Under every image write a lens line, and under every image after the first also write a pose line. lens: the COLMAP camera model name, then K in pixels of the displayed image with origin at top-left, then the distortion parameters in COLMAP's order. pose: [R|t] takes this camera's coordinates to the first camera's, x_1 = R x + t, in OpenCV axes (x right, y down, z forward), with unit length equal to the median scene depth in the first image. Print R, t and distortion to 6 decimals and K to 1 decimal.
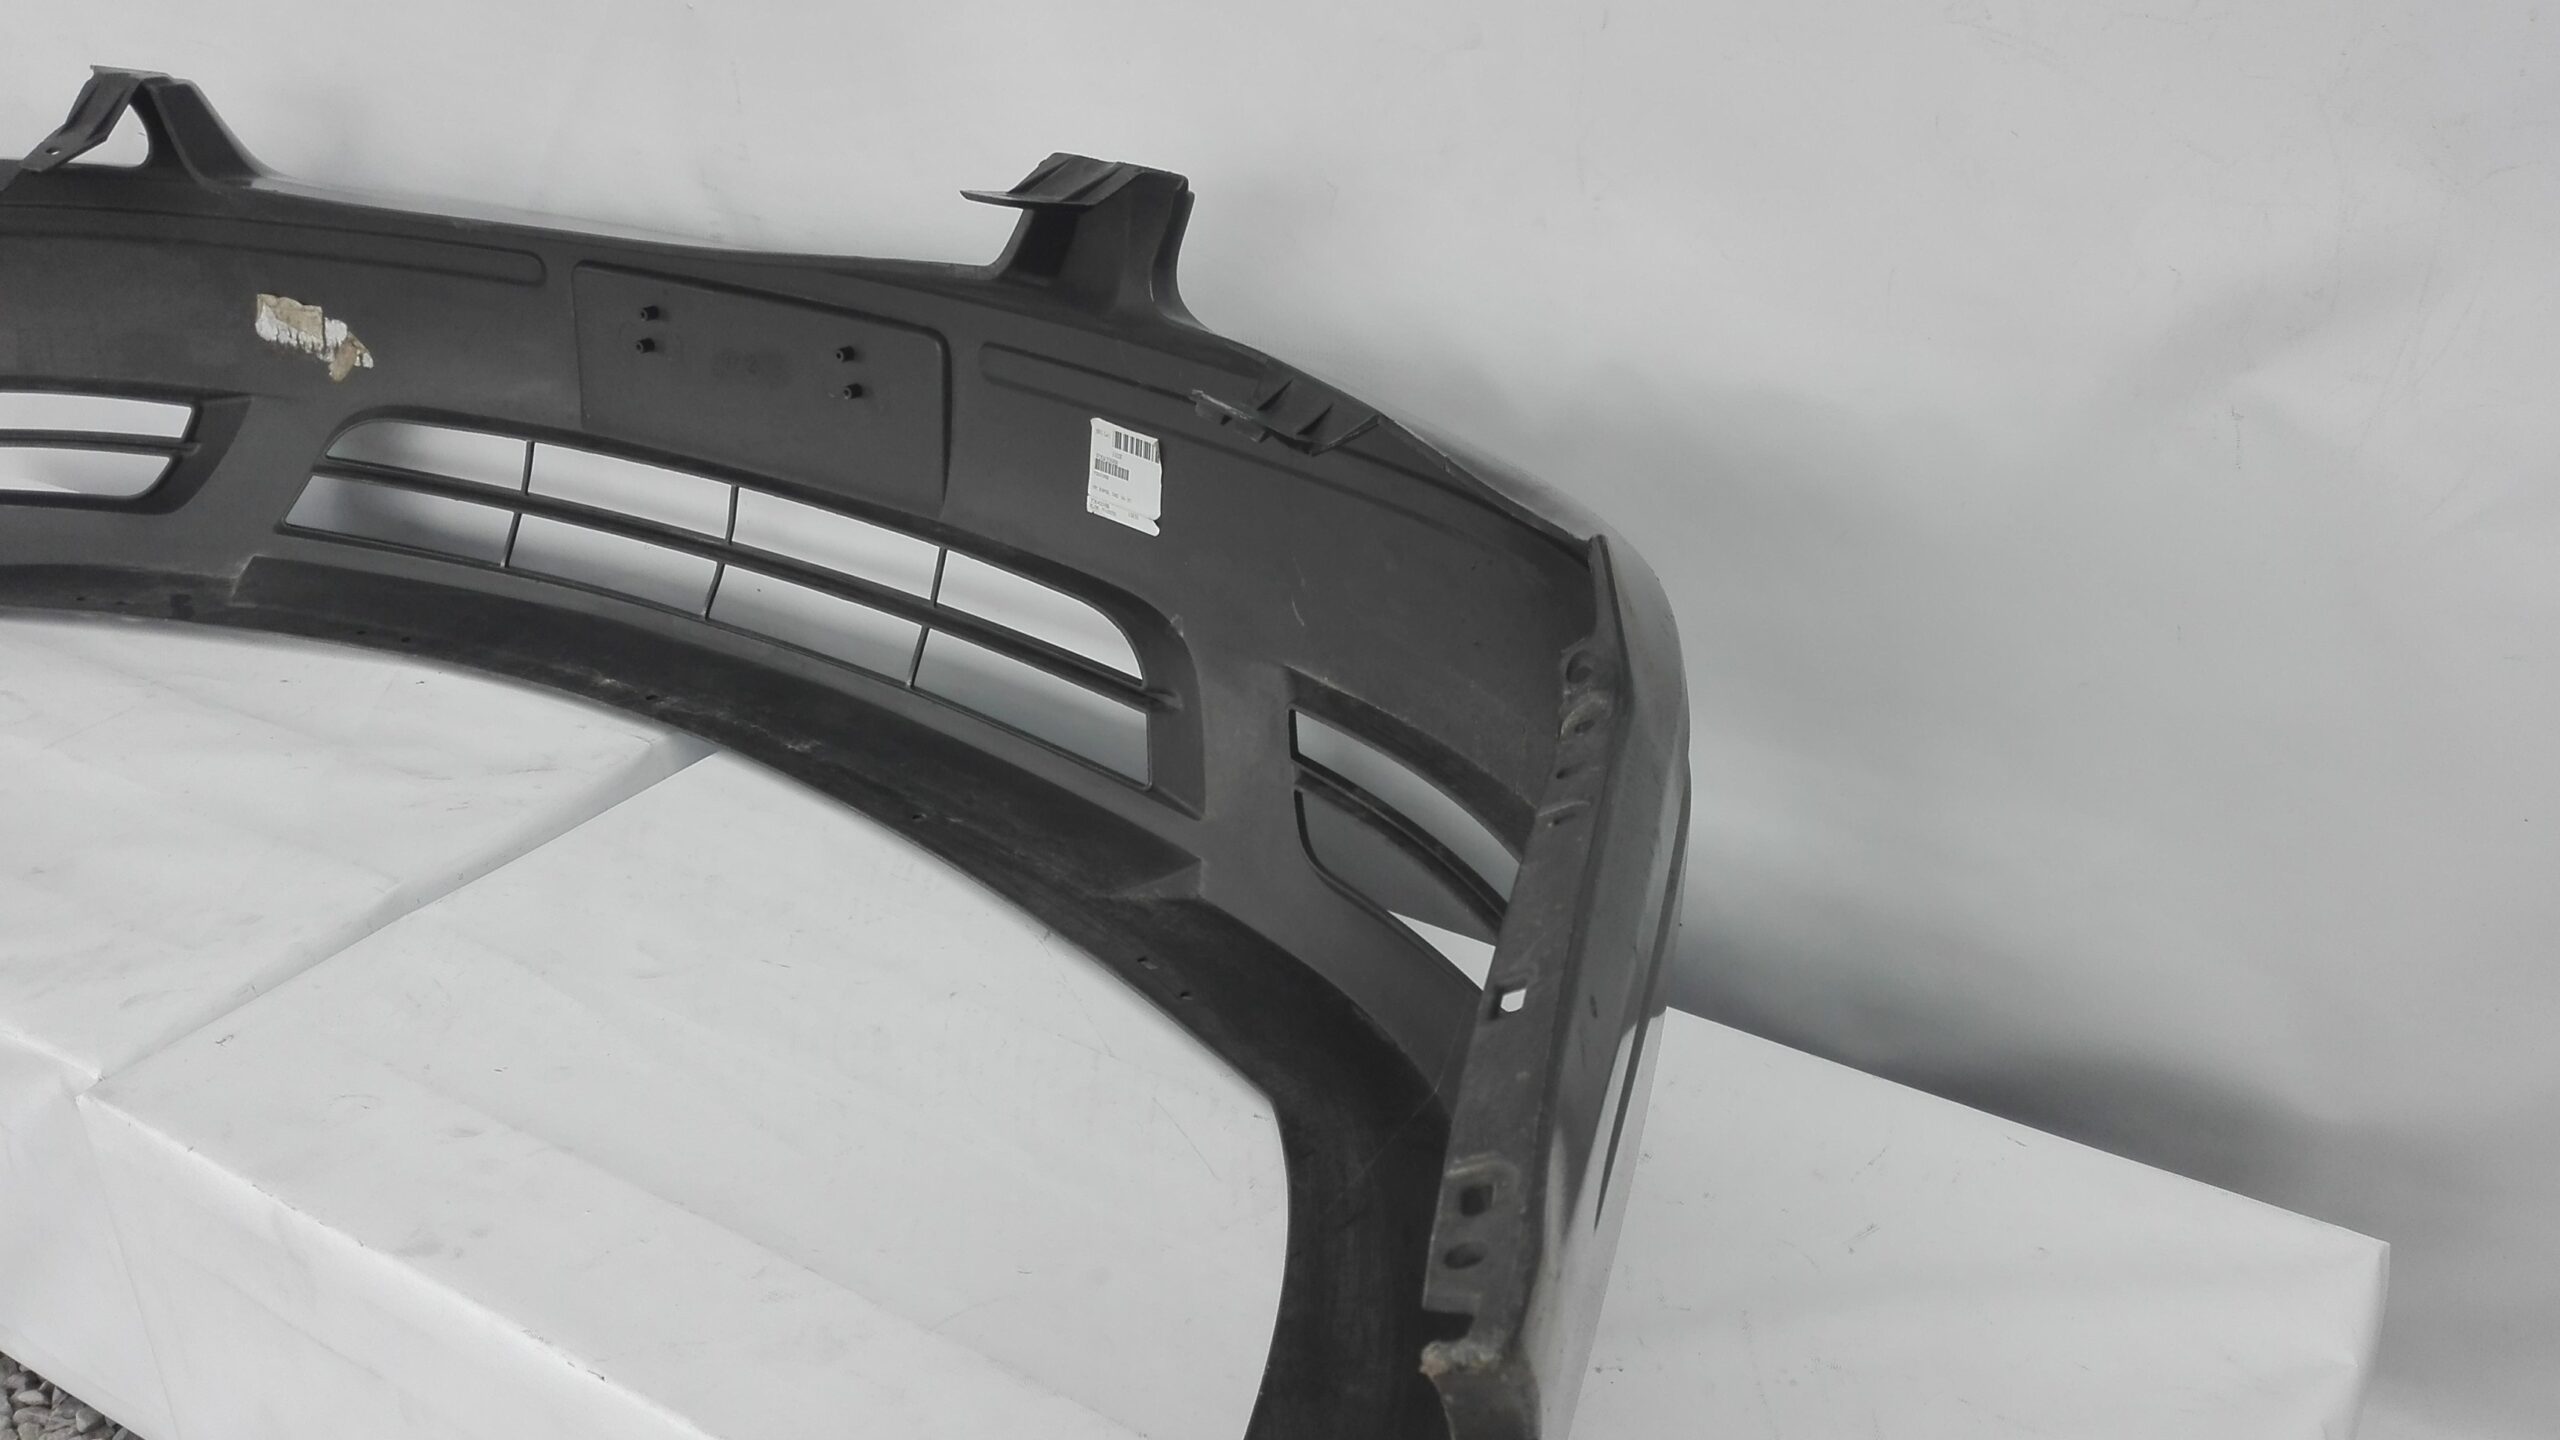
lens RADIAL K [[2169.4, 0, 1267.4], [0, 2169.4, 723.9], [0, 0, 1]] dist [0.124681, -0.284371]
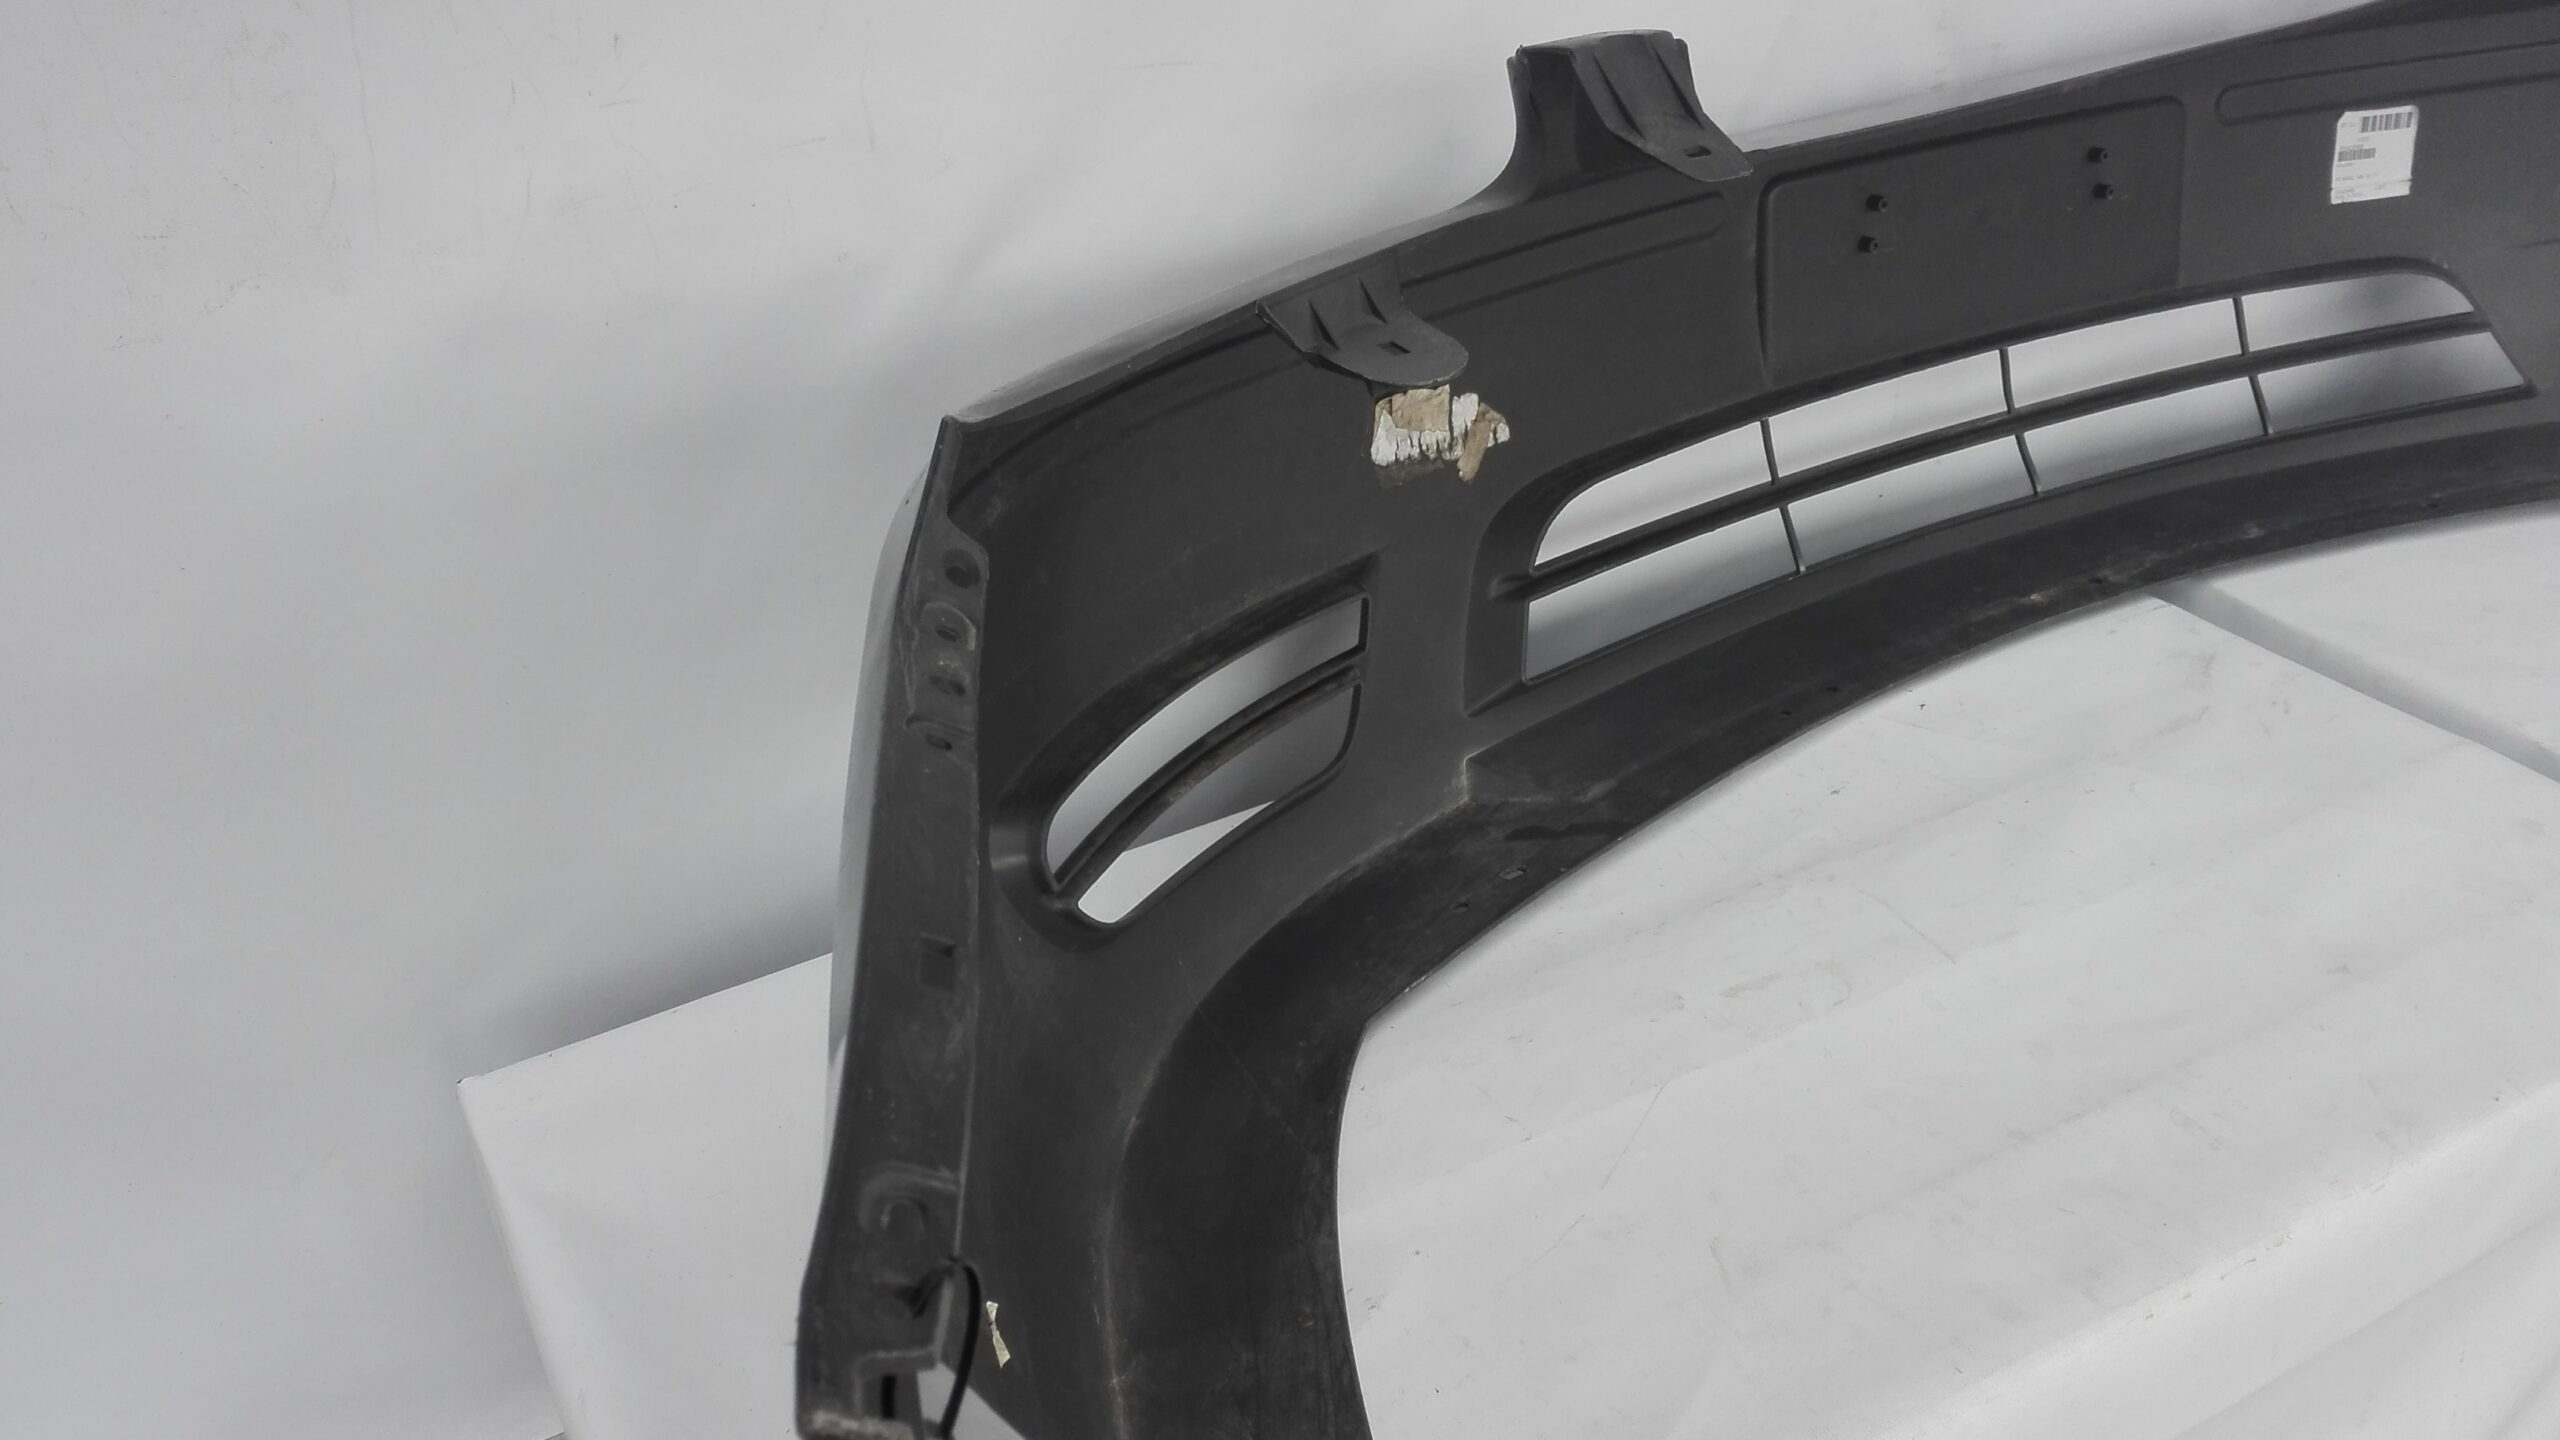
lens RADIAL K [[2169.4, 0, 1267.4], [0, 2169.4, 723.9], [0, 0, 1]] dist [0.124681, -0.284371]
pose [[0.491929, -0.422329, 0.761344, -1.098886], [0.431424, 0.877803, 0.208174, -0.279778], [-0.756227, 0.226055, 0.614019, 0.674444]]
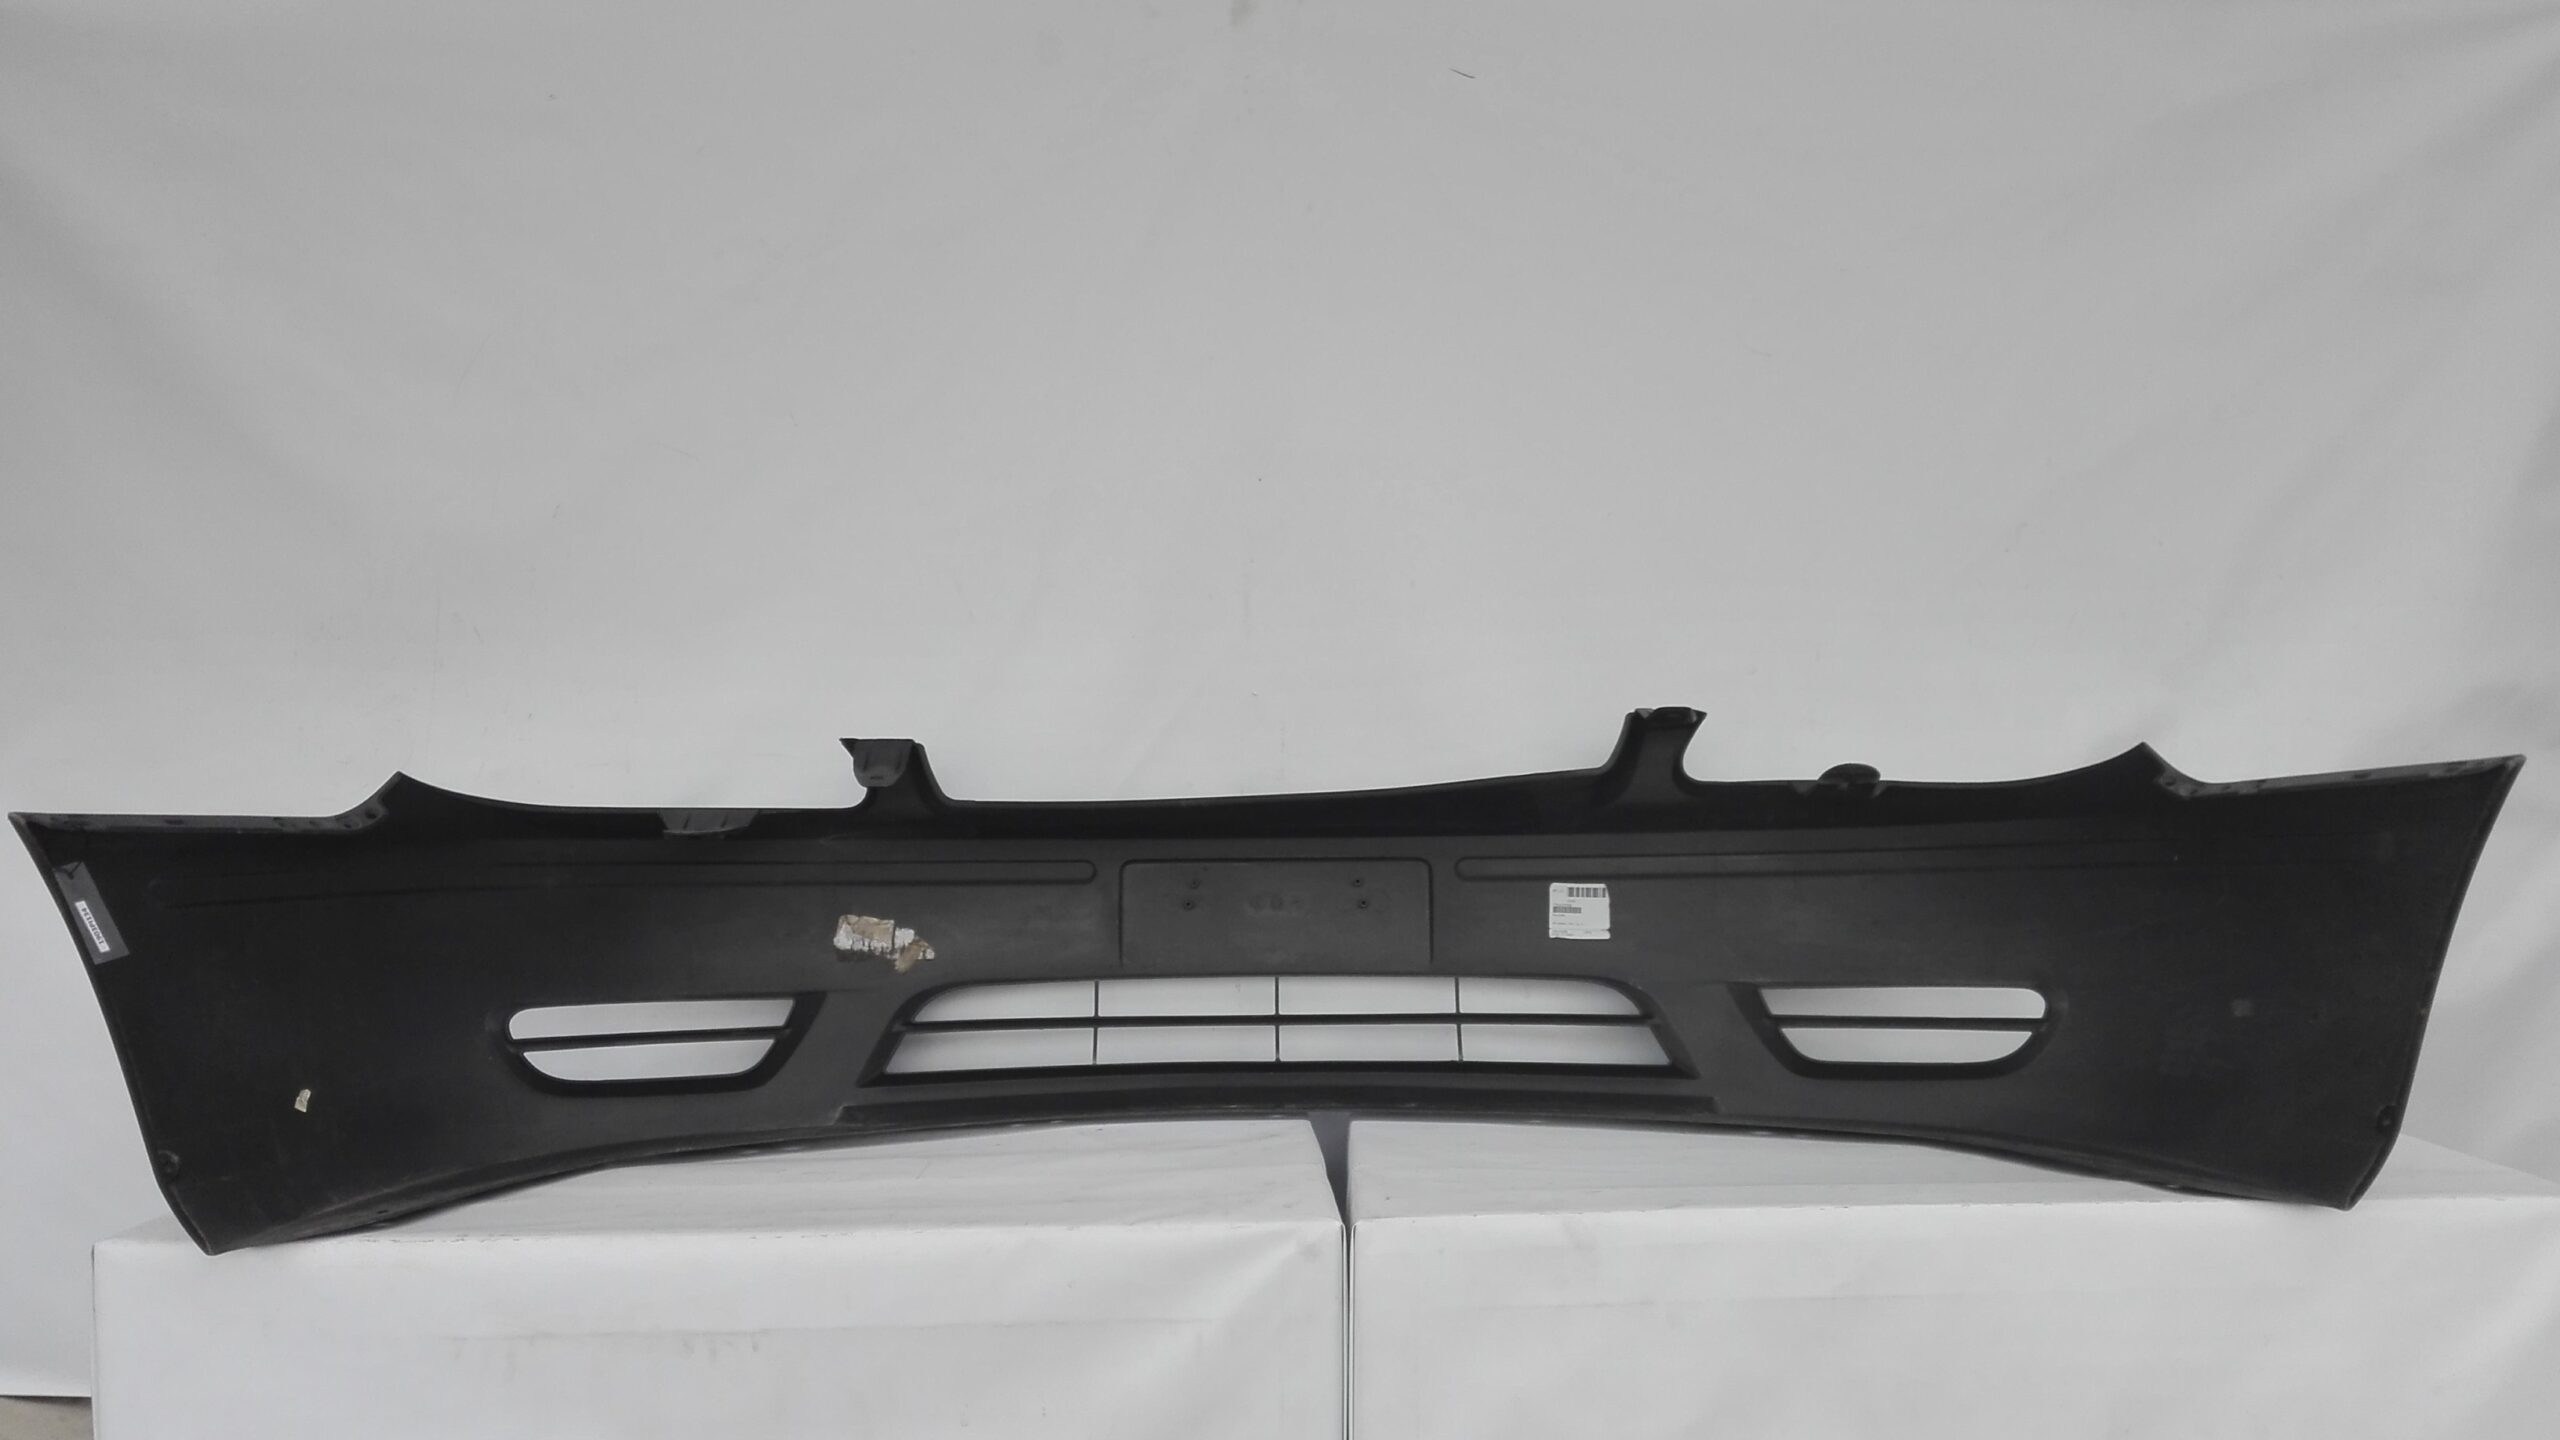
lens RADIAL K [[2169.4, 0, 1267.4], [0, 2169.4, 723.9], [0, 0, 1]] dist [0.124681, -0.284371]
pose [[0.840154, 0.007973, 0.542290, -1.046640], [0.244096, 0.887336, -0.391217, 0.323458], [-0.484312, 0.461054, 0.743553, -0.230986]]
